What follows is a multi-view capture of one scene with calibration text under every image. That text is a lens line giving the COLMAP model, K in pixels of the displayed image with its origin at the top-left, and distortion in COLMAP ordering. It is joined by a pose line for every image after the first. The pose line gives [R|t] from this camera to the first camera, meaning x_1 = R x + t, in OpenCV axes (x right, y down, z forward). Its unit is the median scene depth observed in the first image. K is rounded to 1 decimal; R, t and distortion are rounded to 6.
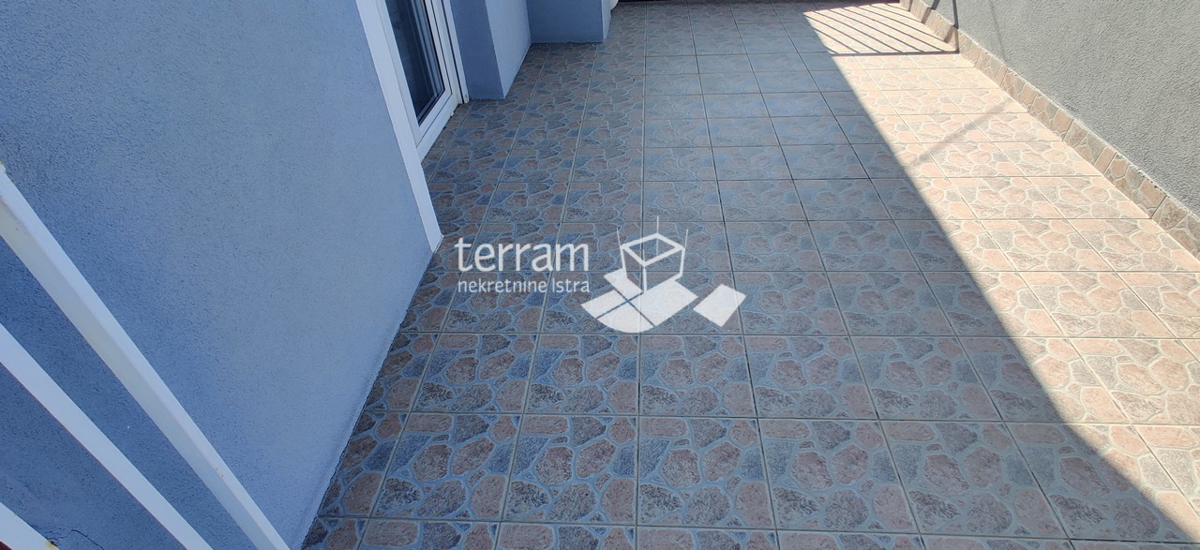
lens RADIAL K [[594.4, 0, 614.1], [0, 594.4, 276.5], [0, 0, 1]] dist [-0.000985, -0.013741]
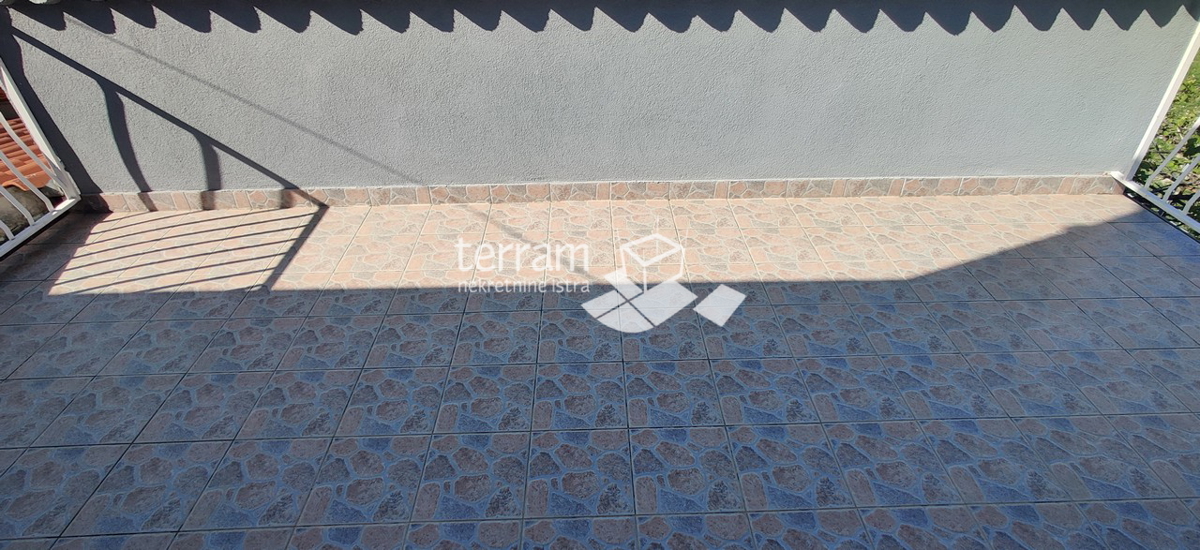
lens RADIAL K [[594.4, 0, 614.1], [0, 594.4, 276.5], [0, 0, 1]] dist [-0.000985, -0.013741]
pose [[-0.091413, -0.529693, 0.843249, -0.268079], [0.630276, 0.624823, 0.460813, -0.490679], [-0.770971, 0.573603, 0.276736, 0.537790]]
